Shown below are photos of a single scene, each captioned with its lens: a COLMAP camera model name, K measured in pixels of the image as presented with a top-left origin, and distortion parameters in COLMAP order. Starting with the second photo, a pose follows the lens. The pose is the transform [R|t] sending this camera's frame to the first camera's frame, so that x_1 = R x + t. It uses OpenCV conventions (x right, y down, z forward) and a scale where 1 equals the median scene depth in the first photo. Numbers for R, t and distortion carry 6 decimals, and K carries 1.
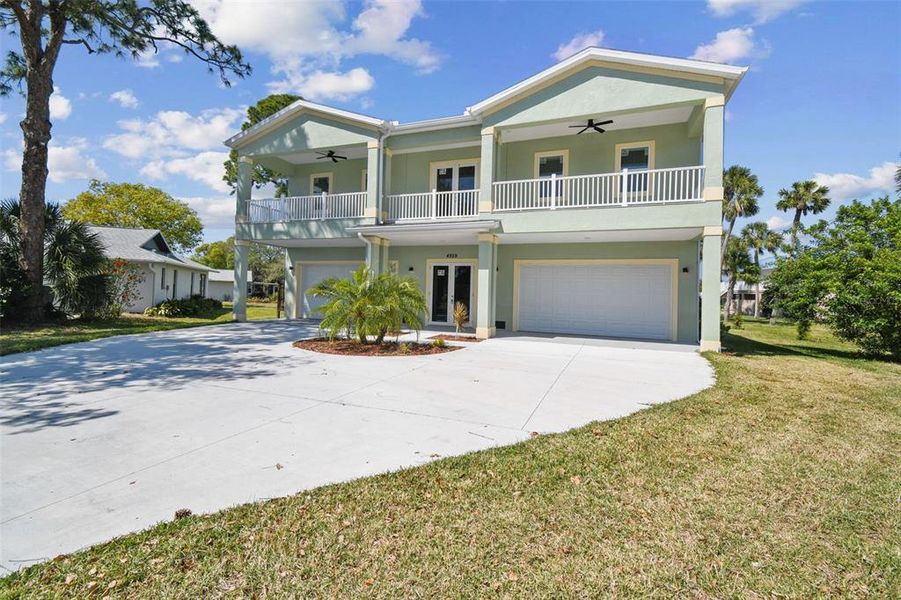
lens RADIAL K [[398.4, 0, 449.9], [0, 398.4, 295.1], [0, 0, 1]] dist [0.049859, -0.026031]
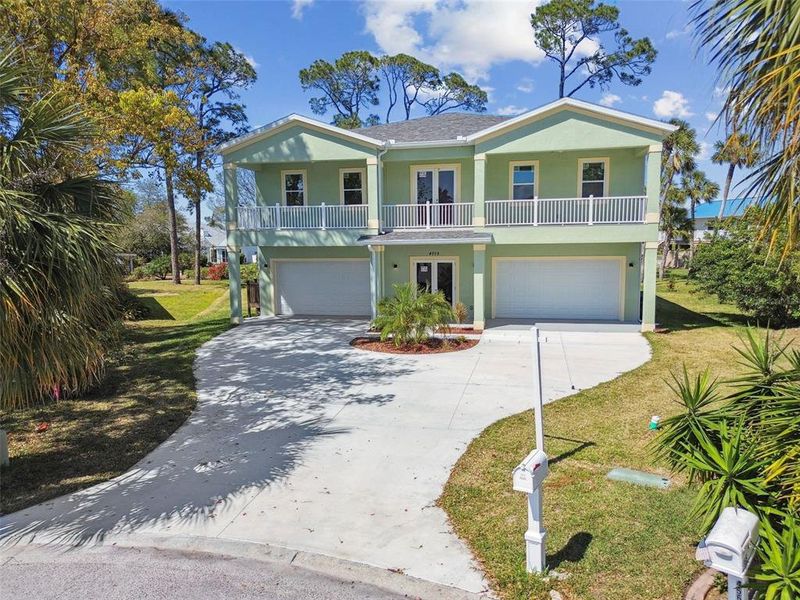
lens RADIAL K [[582.6, 0, 399.3], [0, 582.6, 307.8], [0, 0, 1]] dist [0.058421, -0.005491]
pose [[0.983468, -0.059351, 0.171080, -0.419157], [0.036969, 0.990671, 0.131164, -0.185098], [-0.177268, -0.122671, 0.976487, -0.630909]]
